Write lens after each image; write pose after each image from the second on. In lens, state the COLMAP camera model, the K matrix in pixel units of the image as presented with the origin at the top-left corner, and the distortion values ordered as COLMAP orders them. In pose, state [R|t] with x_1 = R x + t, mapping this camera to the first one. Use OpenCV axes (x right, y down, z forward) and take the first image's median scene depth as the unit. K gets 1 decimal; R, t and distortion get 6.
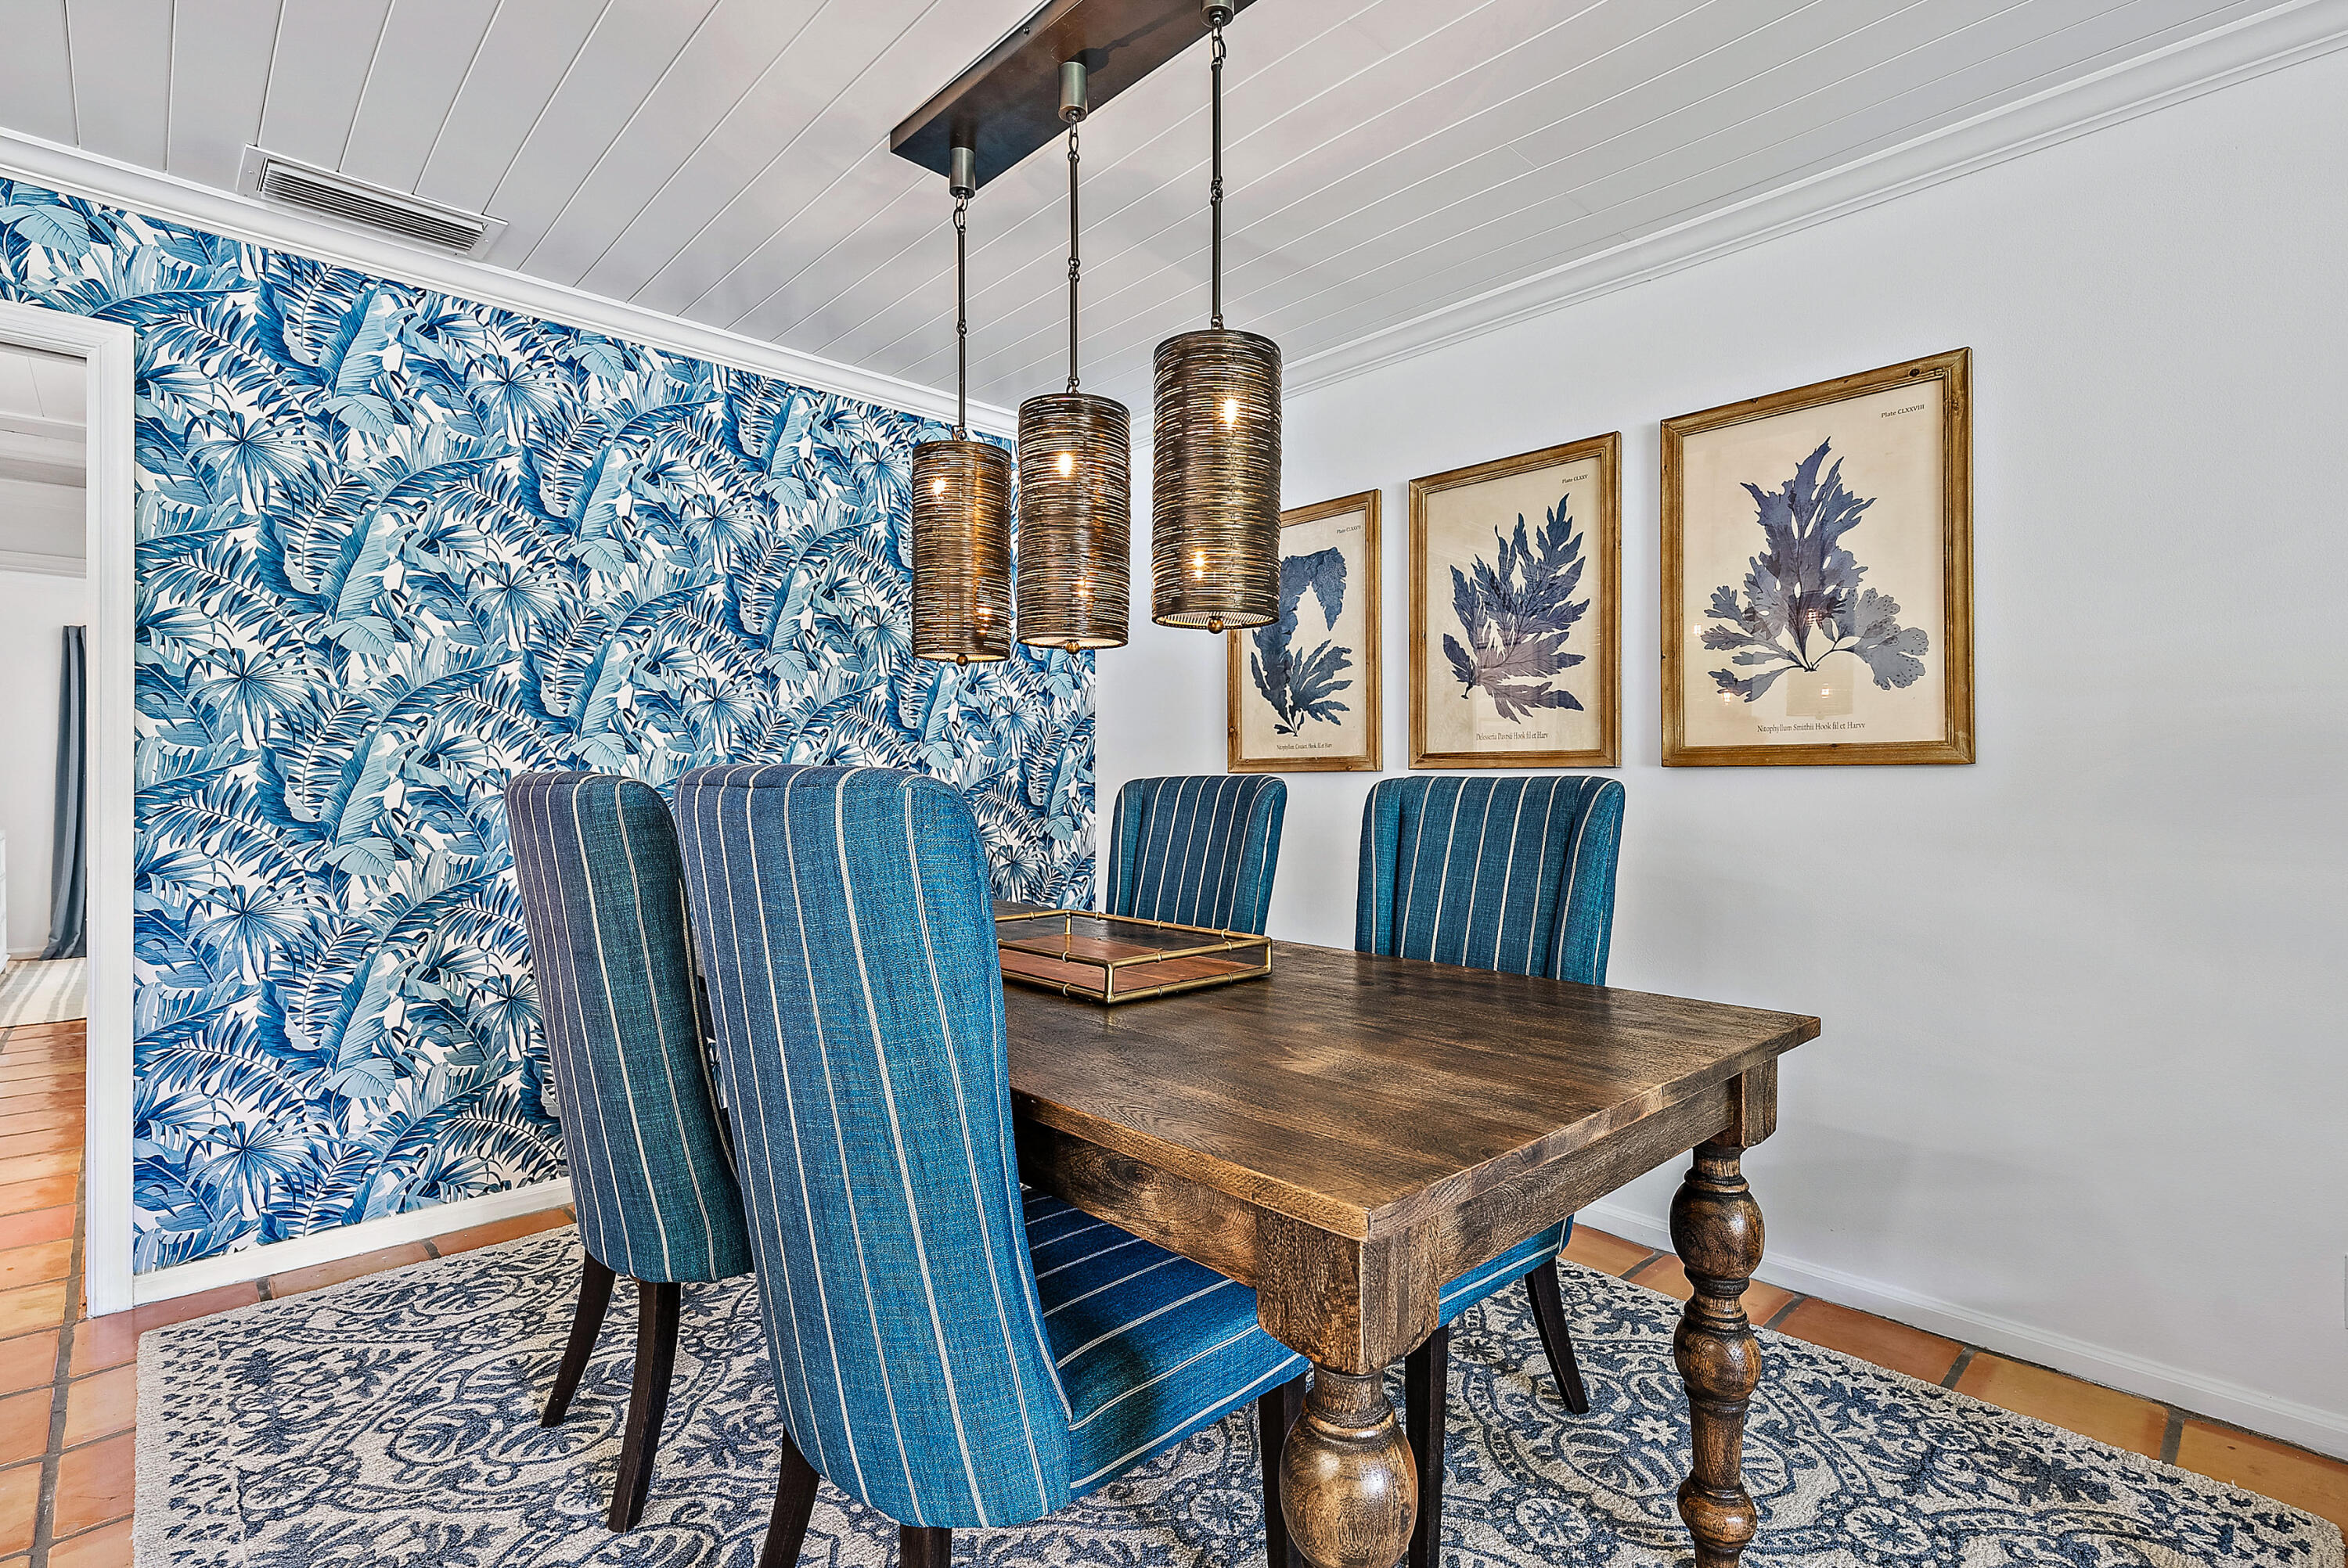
lens RADIAL K [[1093.6, 0, 1171.5], [0, 1093.6, 773.9], [0, 0, 1]] dist [0.002116, 0.000138]
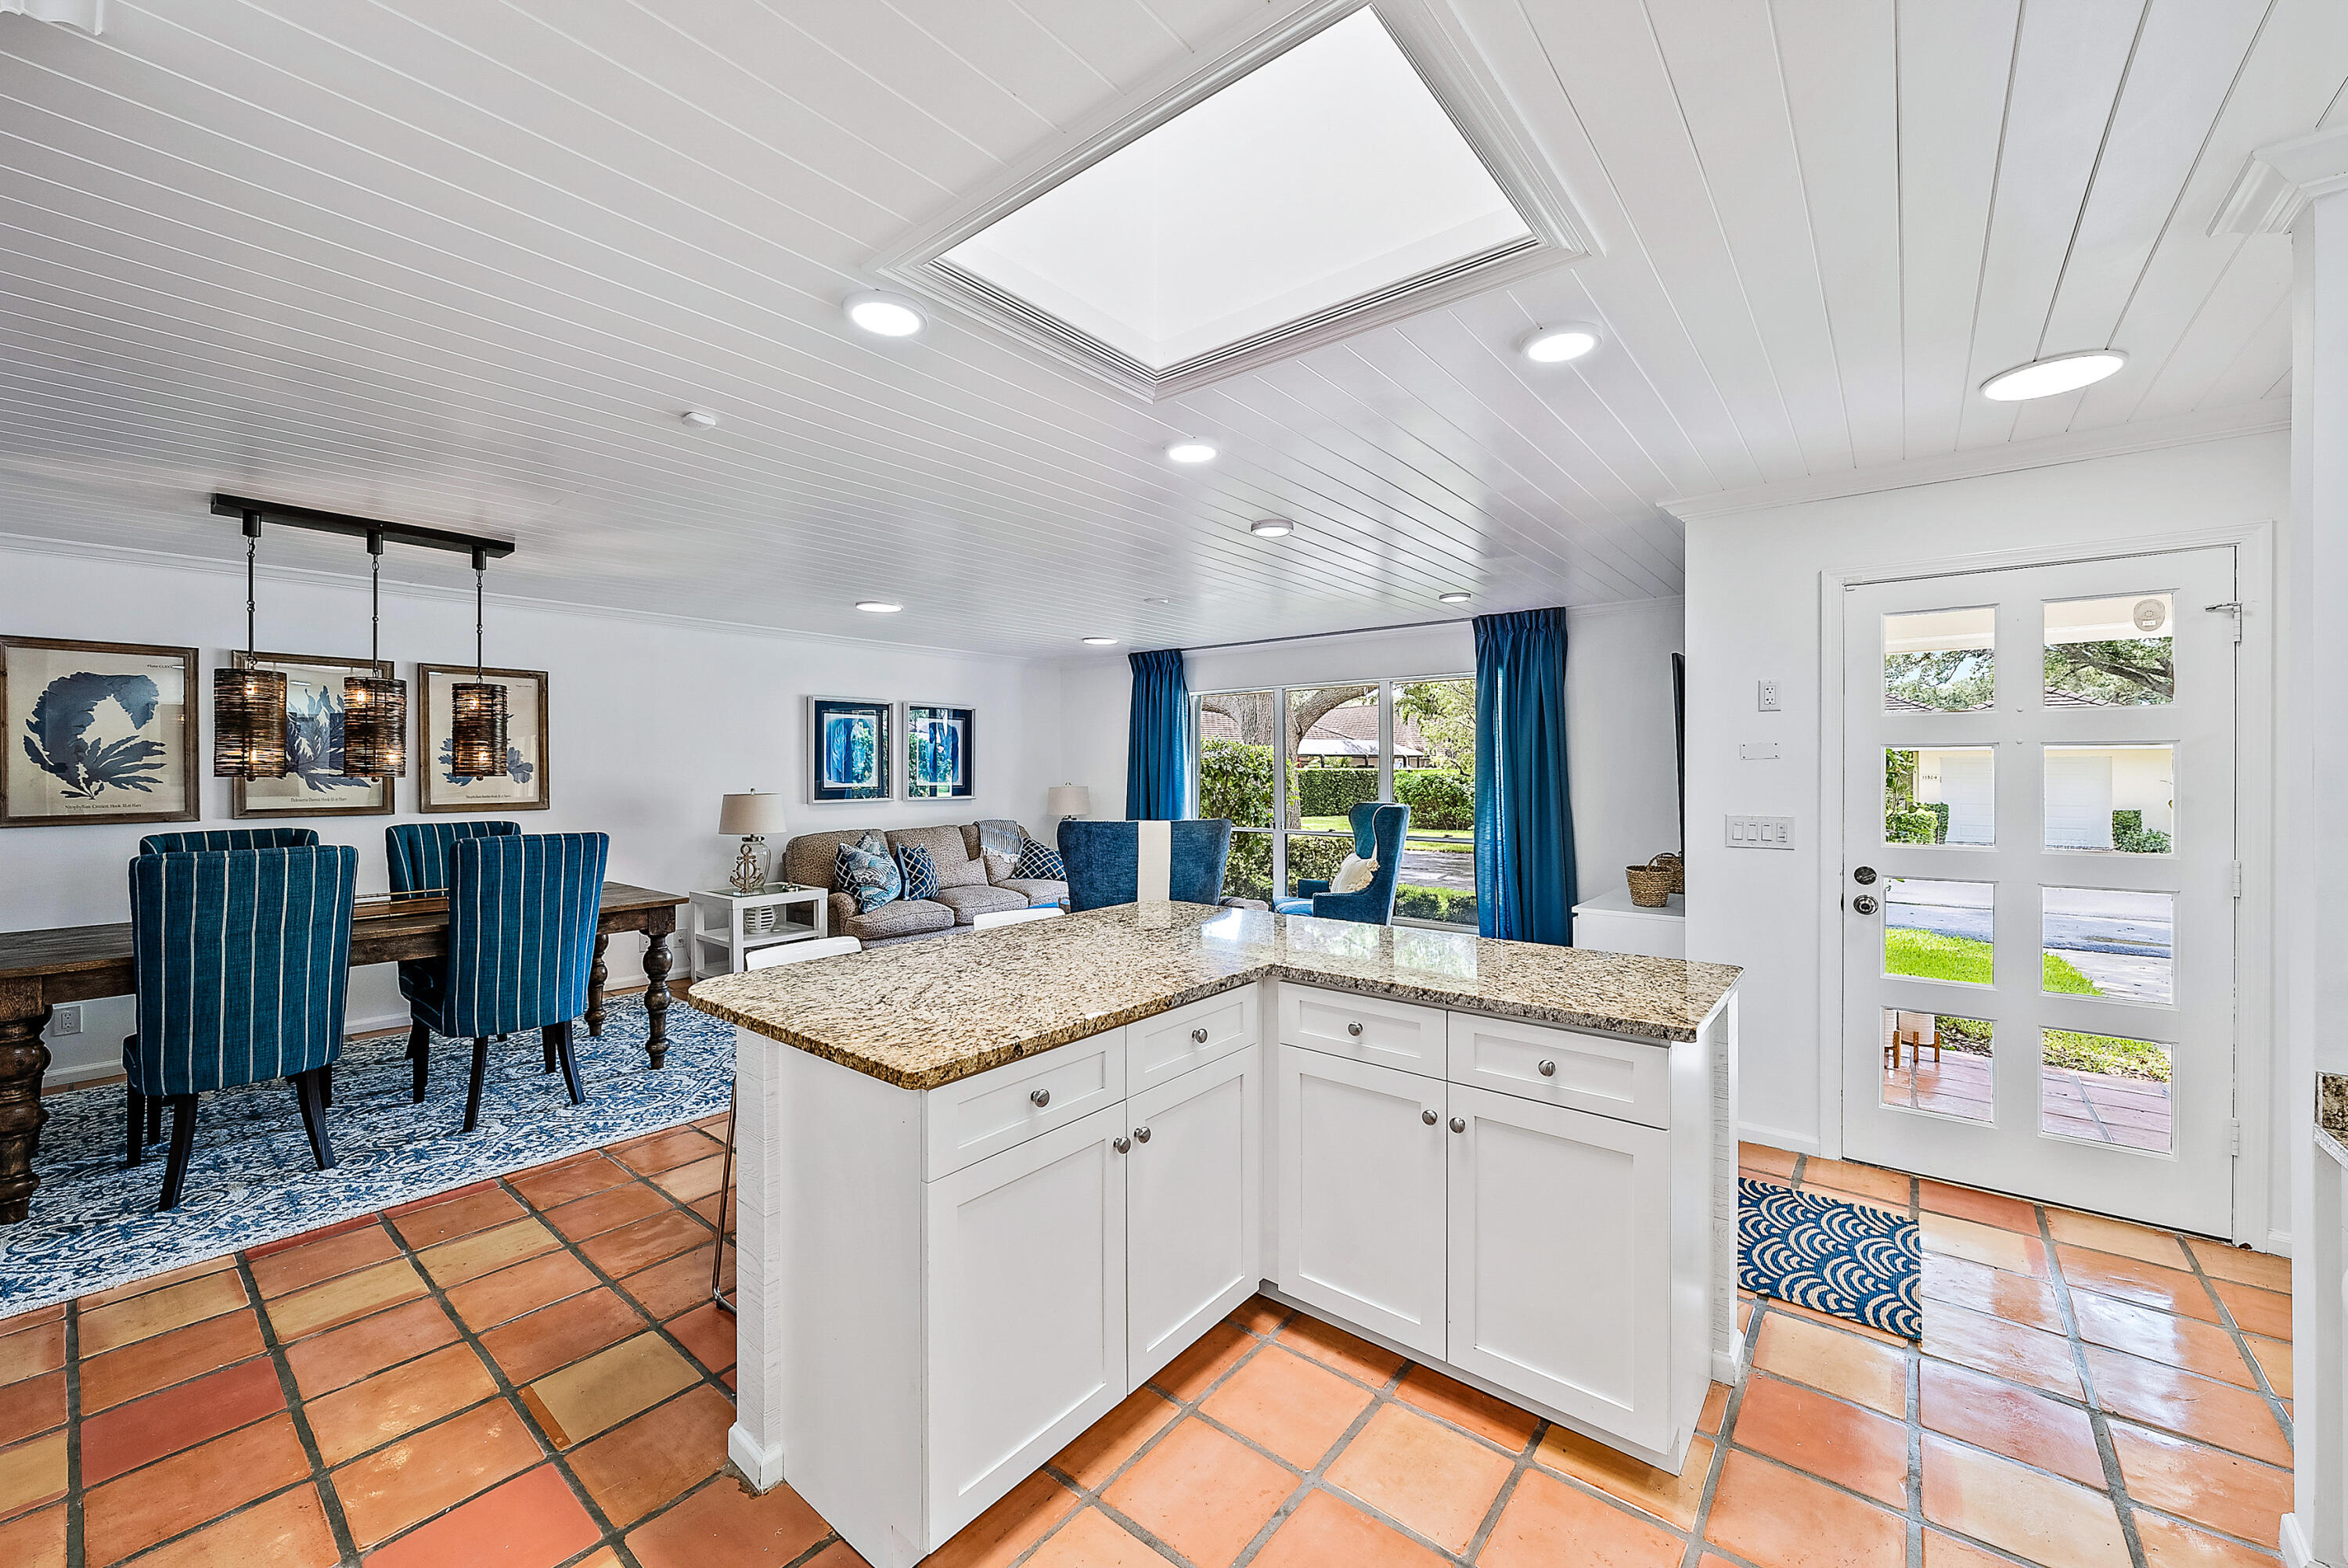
lens RADIAL K [[906.2, 0, 1172.7], [0, 906.2, 772.7], [0, 0, 1]] dist [-0.004866, 0.001149]
pose [[-0.129480, 0.002588, 0.991579, -1.290801], [0.002424, 0.999994, -0.002293, -0.066137], [-0.991579, 0.002106, -0.129485, -0.254306]]
